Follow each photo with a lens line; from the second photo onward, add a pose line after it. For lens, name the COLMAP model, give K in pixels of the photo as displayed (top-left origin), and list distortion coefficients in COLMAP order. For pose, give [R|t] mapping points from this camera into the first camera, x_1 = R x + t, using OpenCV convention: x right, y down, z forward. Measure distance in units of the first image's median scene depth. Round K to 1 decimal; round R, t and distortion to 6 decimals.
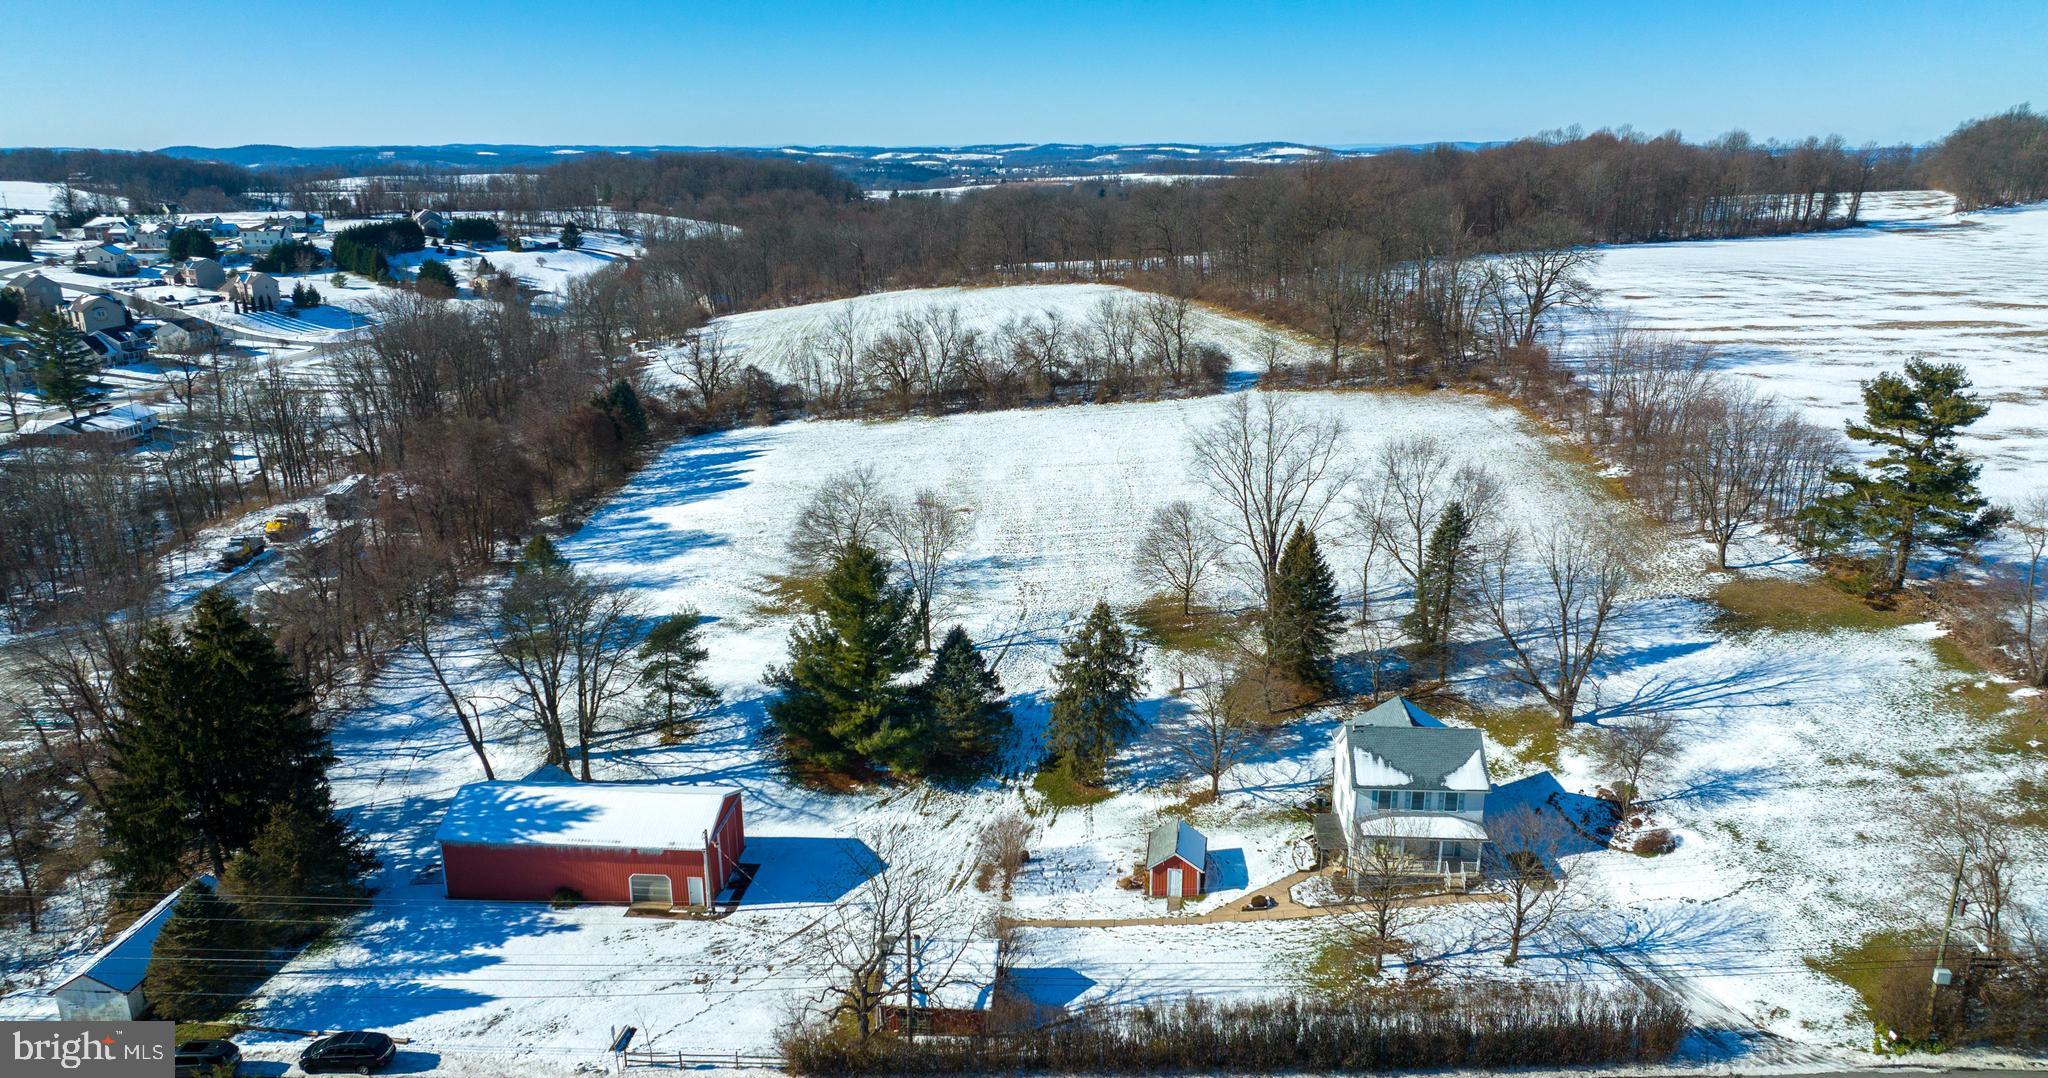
lens RADIAL K [[1427.7, 0, 1016.6], [0, 1427.7, 545.4], [0, 0, 1]] dist [-0.007769, -0.005351]
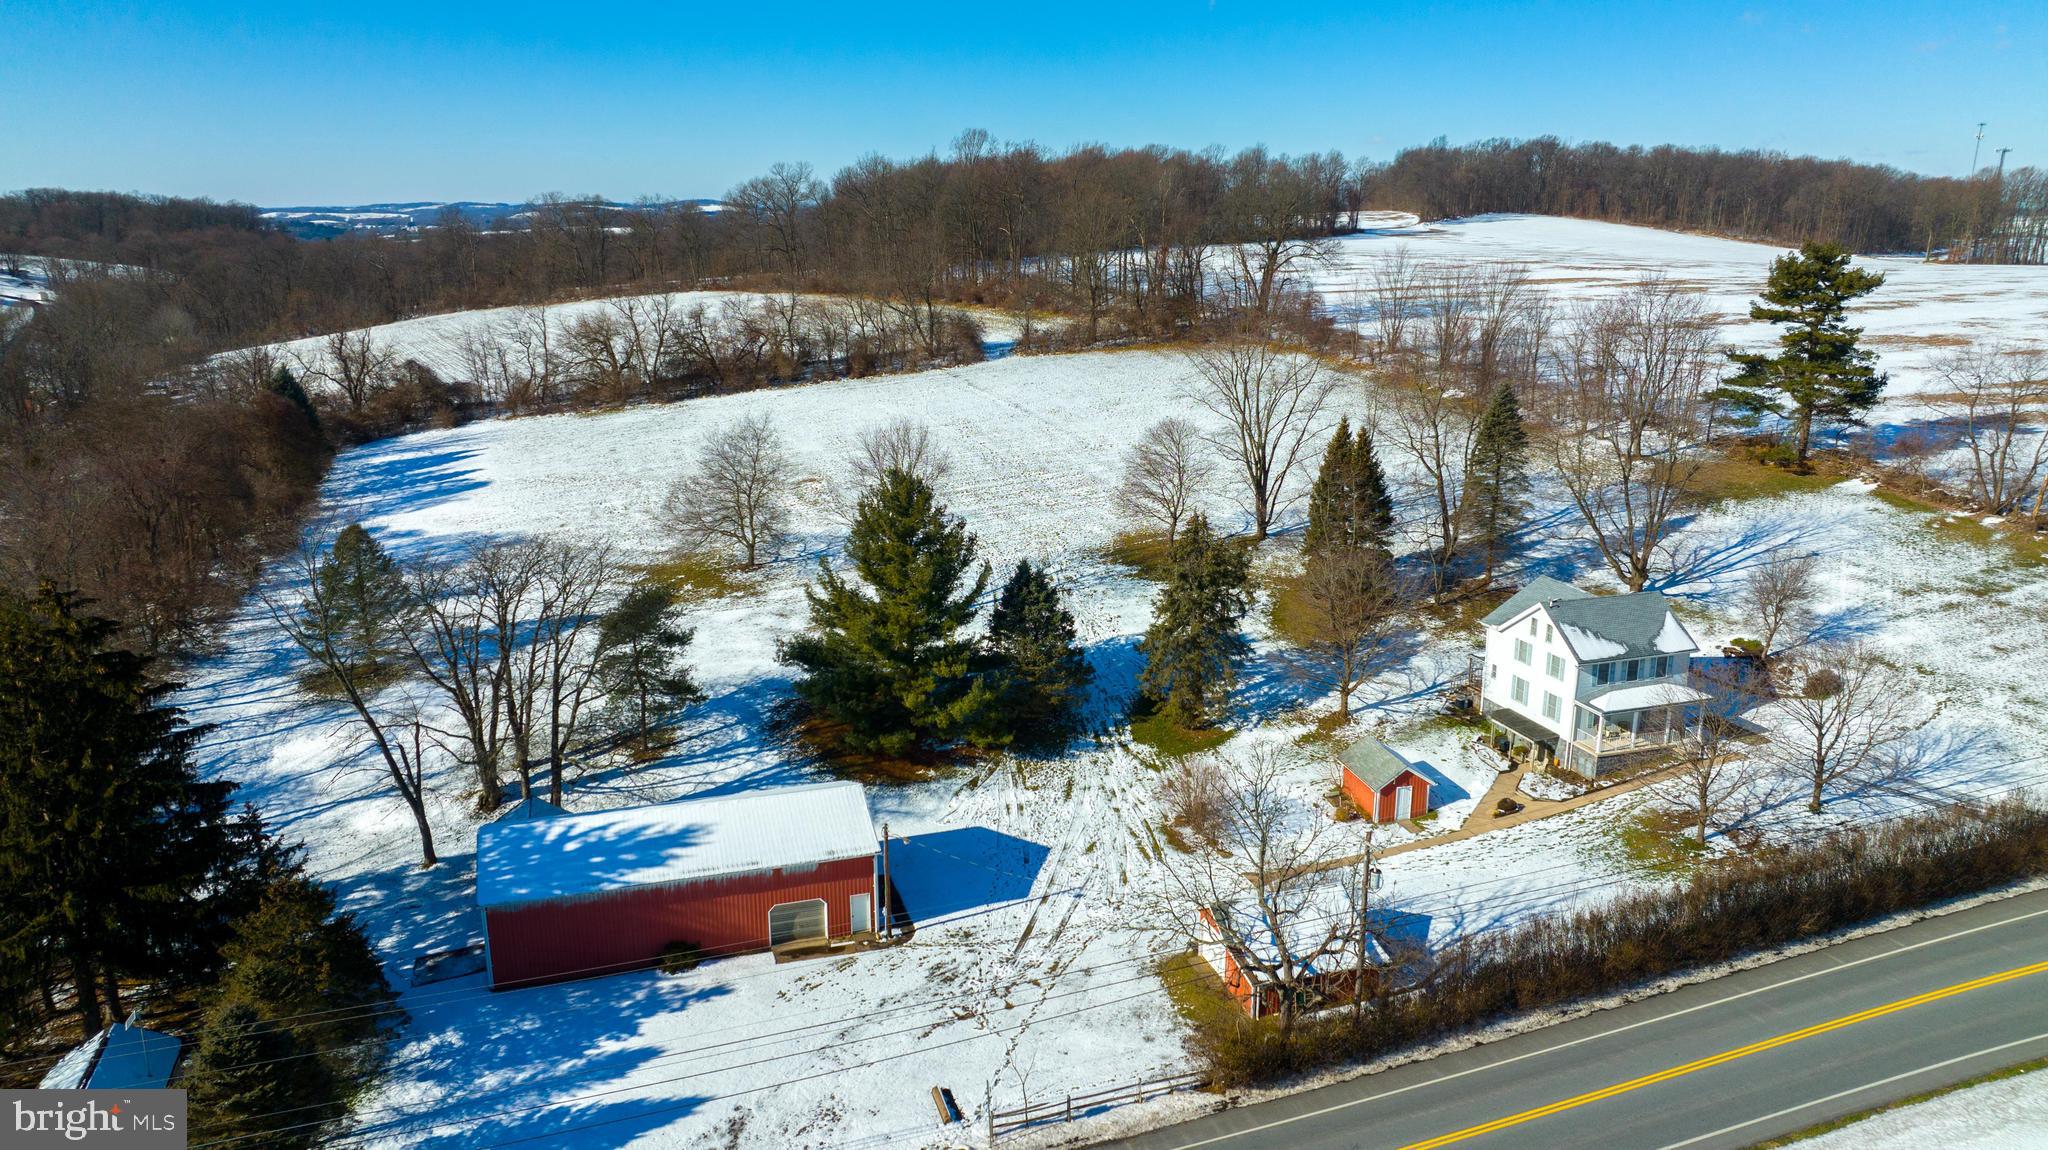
lens RADIAL K [[1431.0, 0, 1023.5], [0, 1431.0, 556.0], [0, 0, 1]] dist [-0.013471, 0.008417]
pose [[0.927063, -0.087605, 0.364526, -0.390043], [0.098723, 0.995043, -0.011939, 0.071991], [-0.361673, 0.047055, 0.931117, 0.257741]]
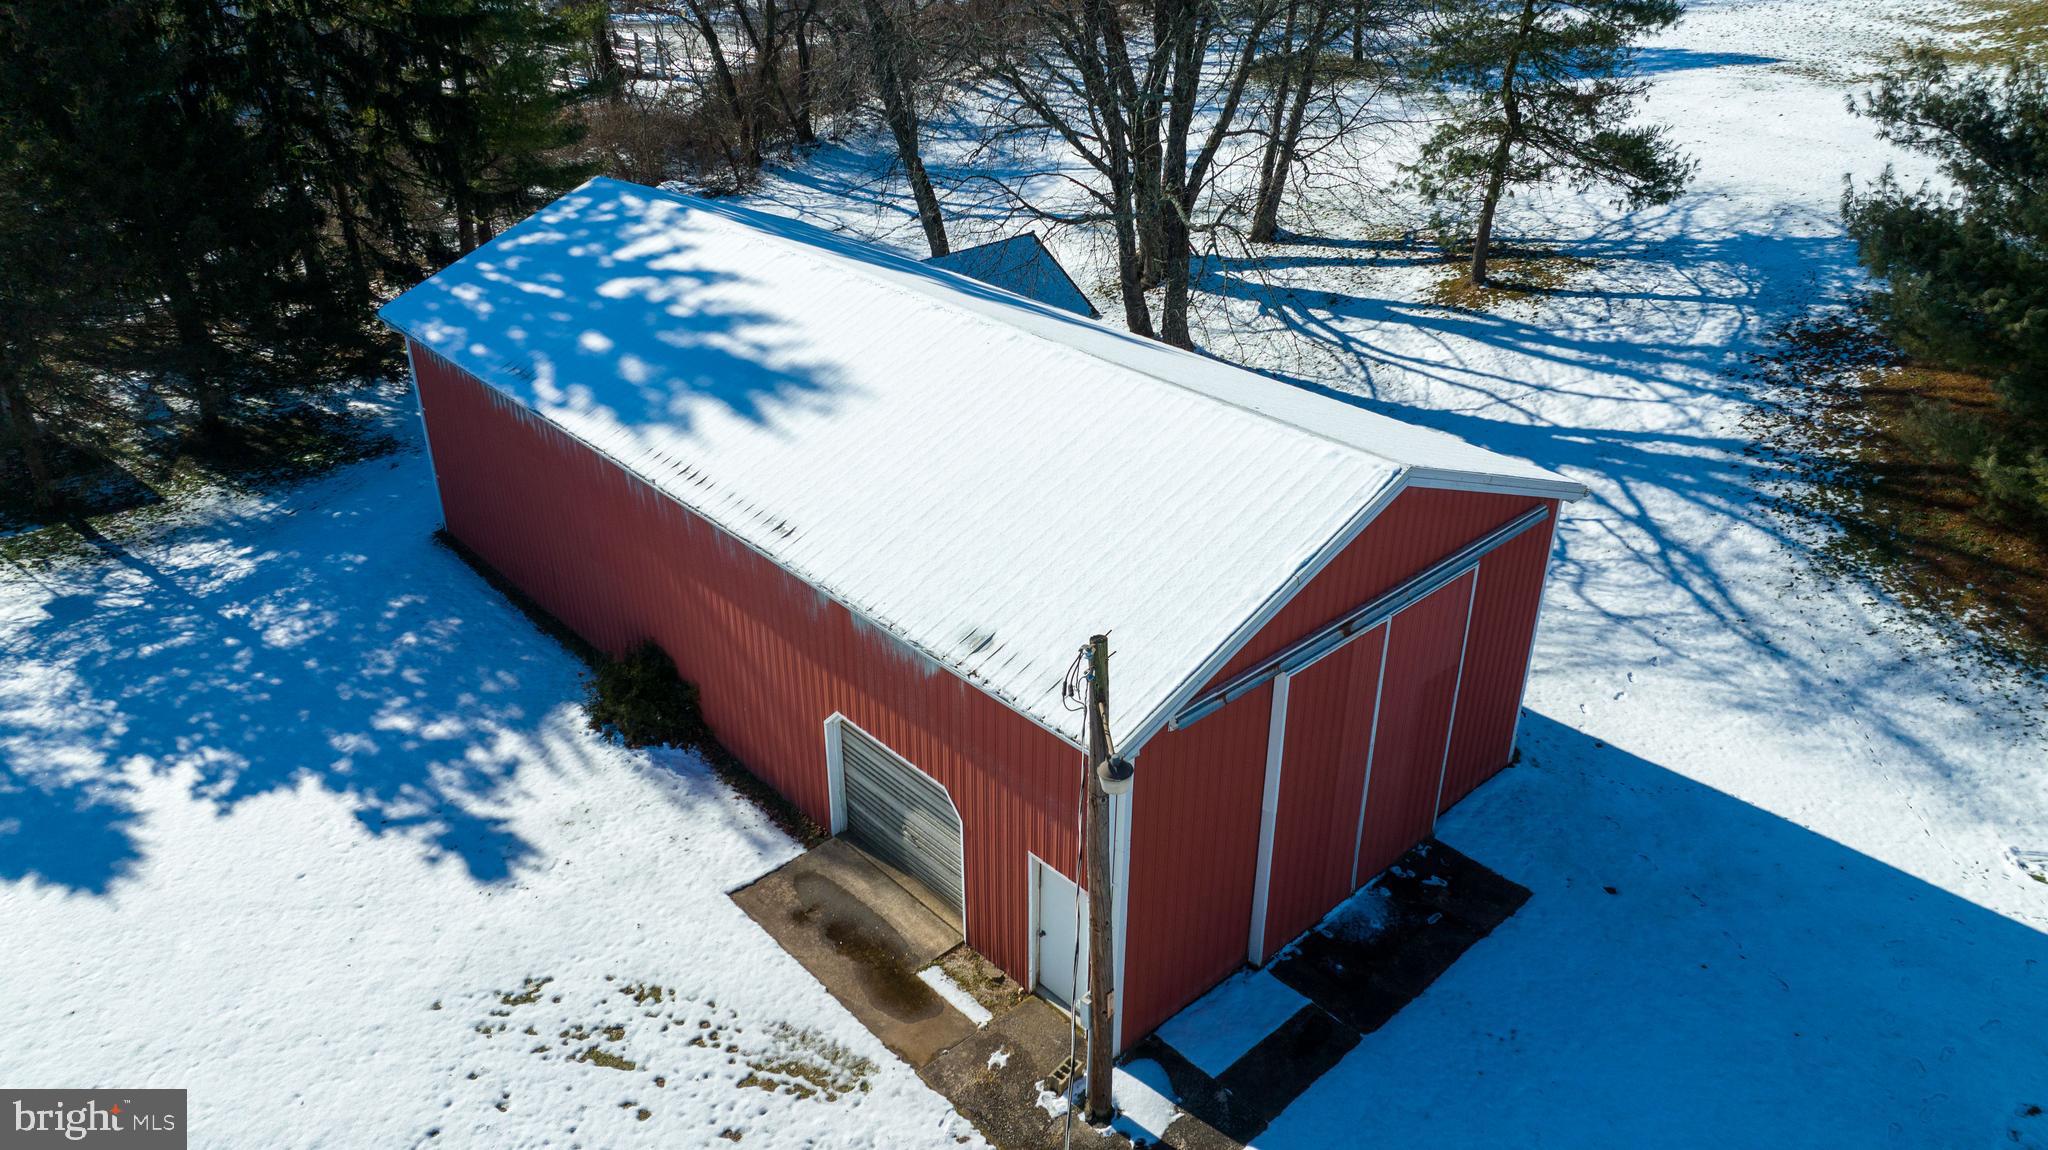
lens RADIAL K [[1431.0, 0, 1013.9], [0, 1431.0, 558.9], [0, 0, 1]] dist [-0.013471, 0.008417]
pose [[0.723201, 0.332456, -0.605354, -0.133092], [-0.184720, 0.937694, 0.294295, 0.141097], [0.665476, -0.101014, 0.739552, 0.850893]]
